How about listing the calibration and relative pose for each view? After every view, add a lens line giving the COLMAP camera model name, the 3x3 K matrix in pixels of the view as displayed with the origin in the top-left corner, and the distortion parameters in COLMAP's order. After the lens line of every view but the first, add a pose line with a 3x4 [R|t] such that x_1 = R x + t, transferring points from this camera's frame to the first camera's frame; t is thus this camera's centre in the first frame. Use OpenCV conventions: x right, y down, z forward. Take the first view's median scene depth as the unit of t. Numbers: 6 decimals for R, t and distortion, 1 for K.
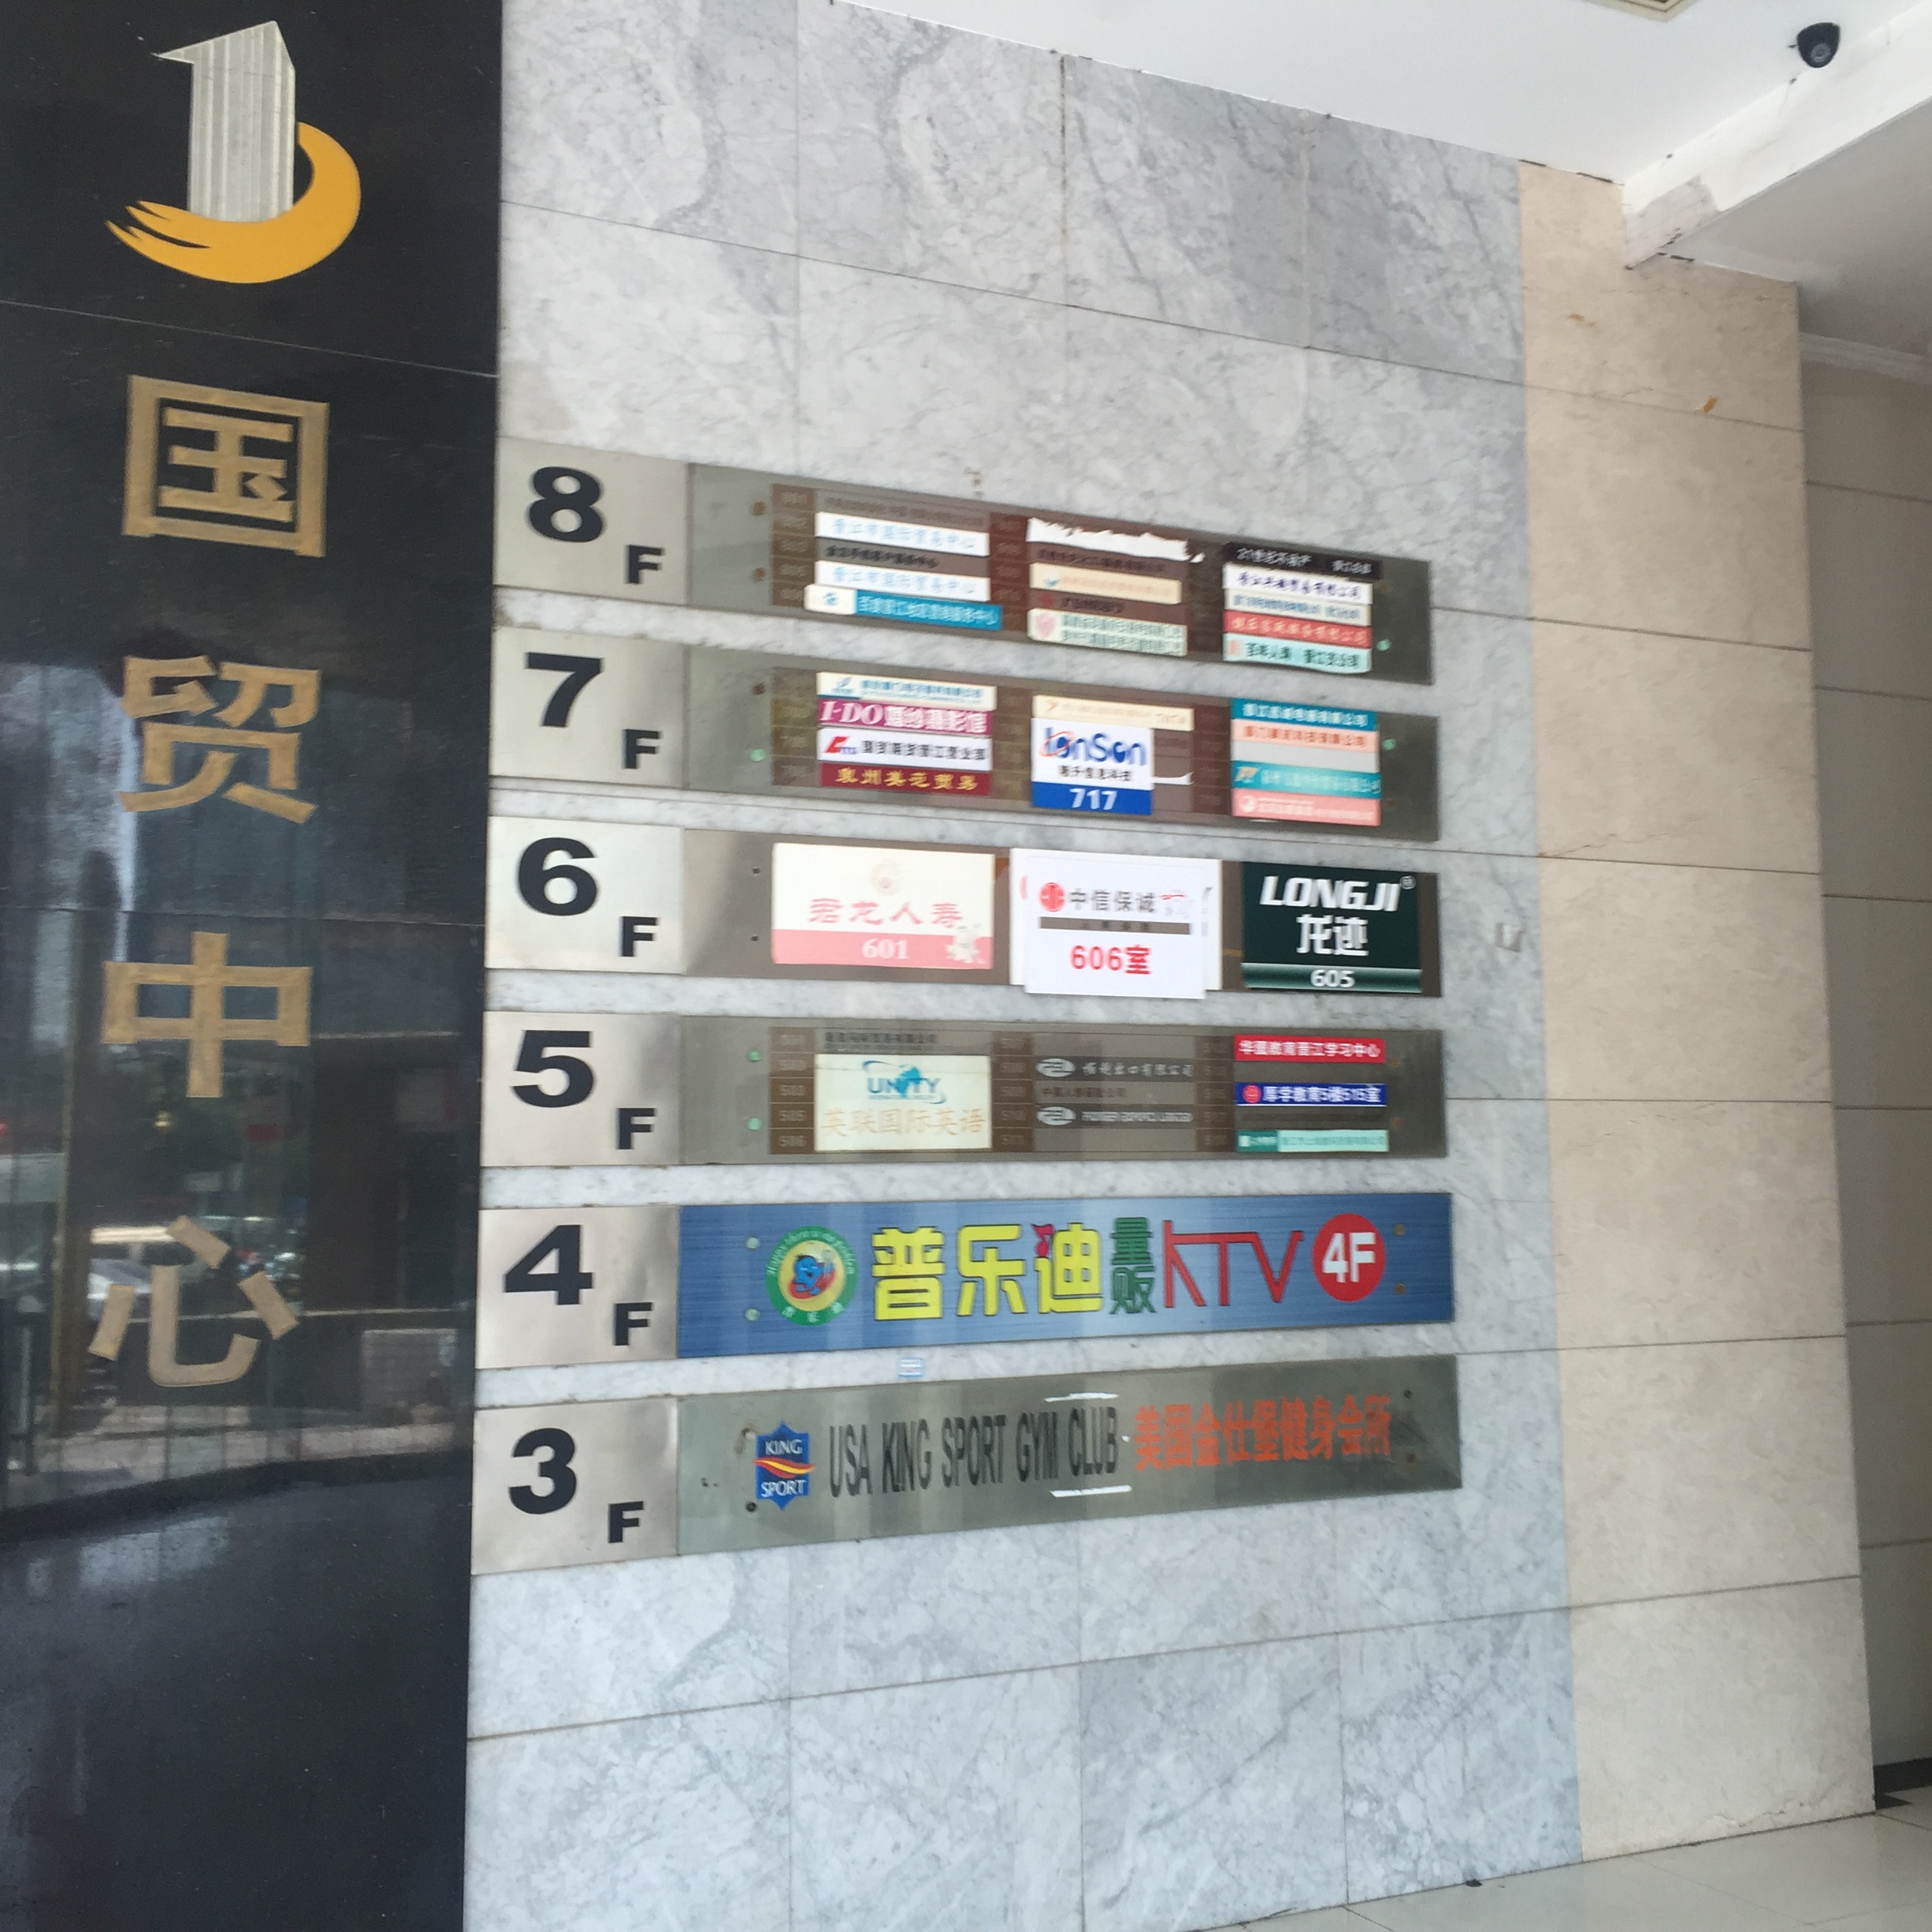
lens RADIAL K [[2191.5, 0, 966.0], [0, 2191.5, 966.0], [0, 0, 1]] dist [0.066569, -0.048756]
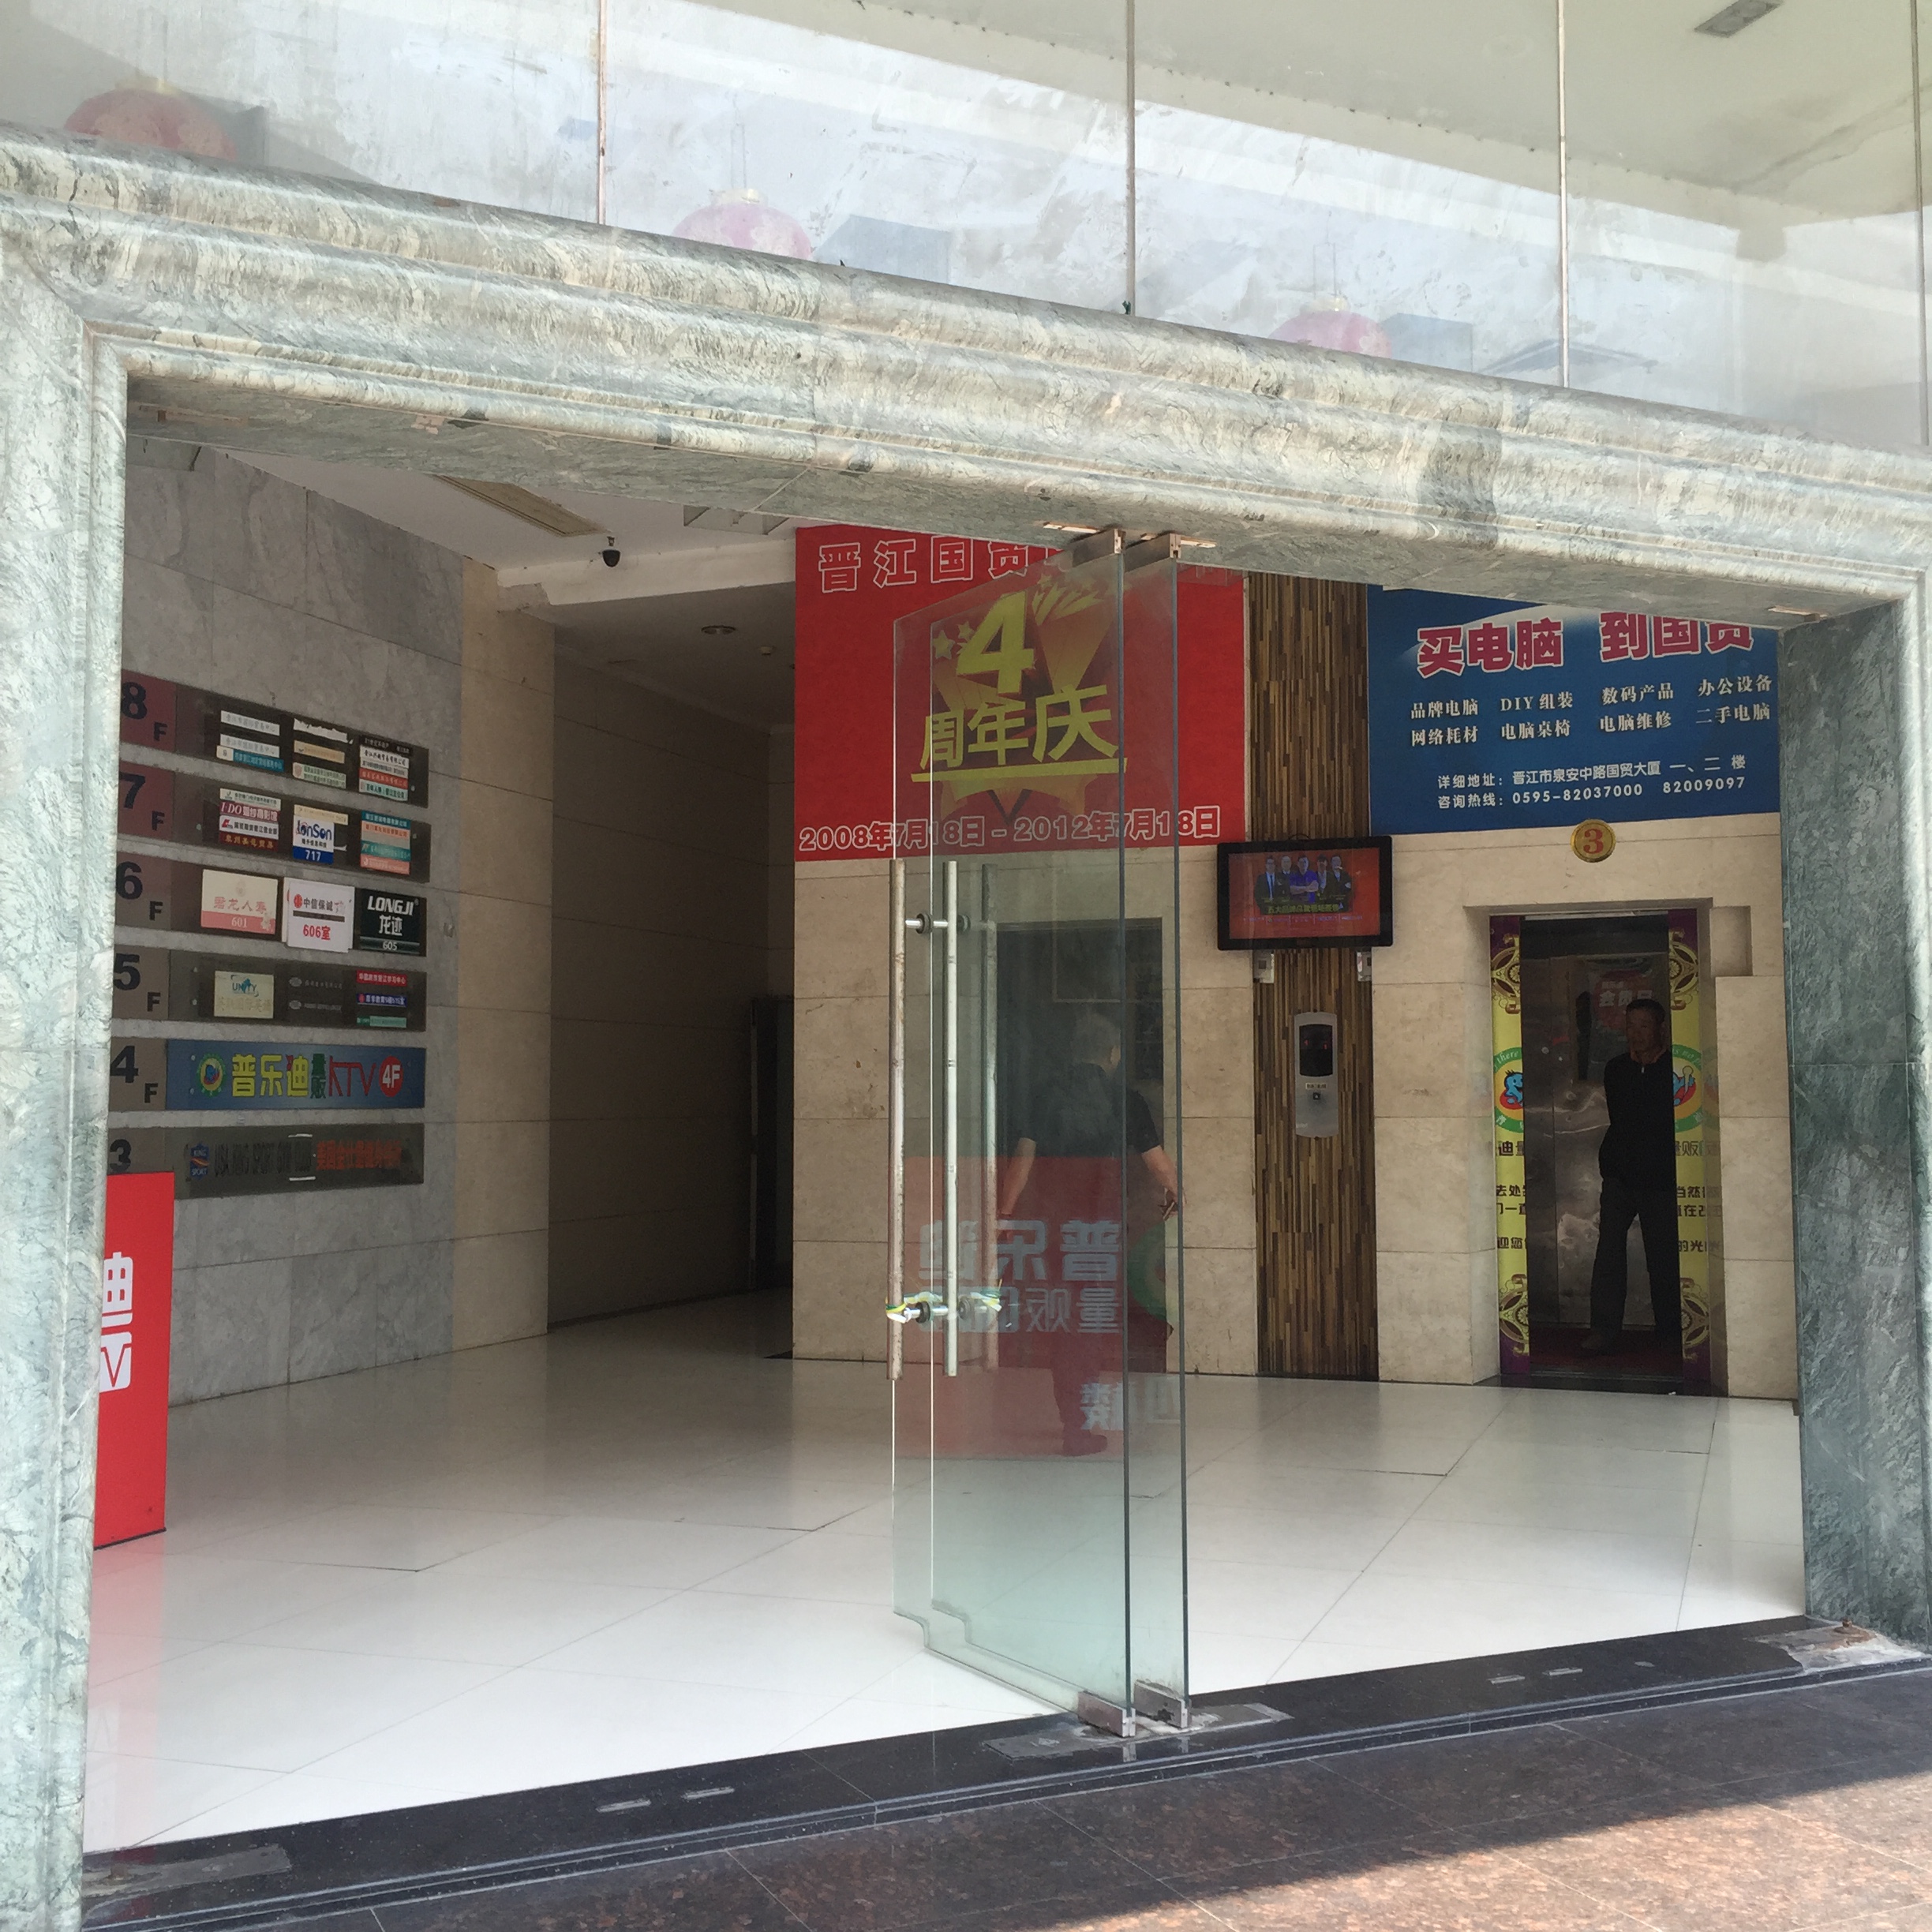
lens RADIAL K [[2191.5, 0, 966.0], [0, 2191.5, 966.0], [0, 0, 1]] dist [0.066569, -0.048756]
pose [[0.712363, 0.055383, 0.699623, -0.964688], [-0.078638, 0.996903, 0.001153, -0.021972], [-0.697392, -0.055838, 0.714512, -0.950056]]
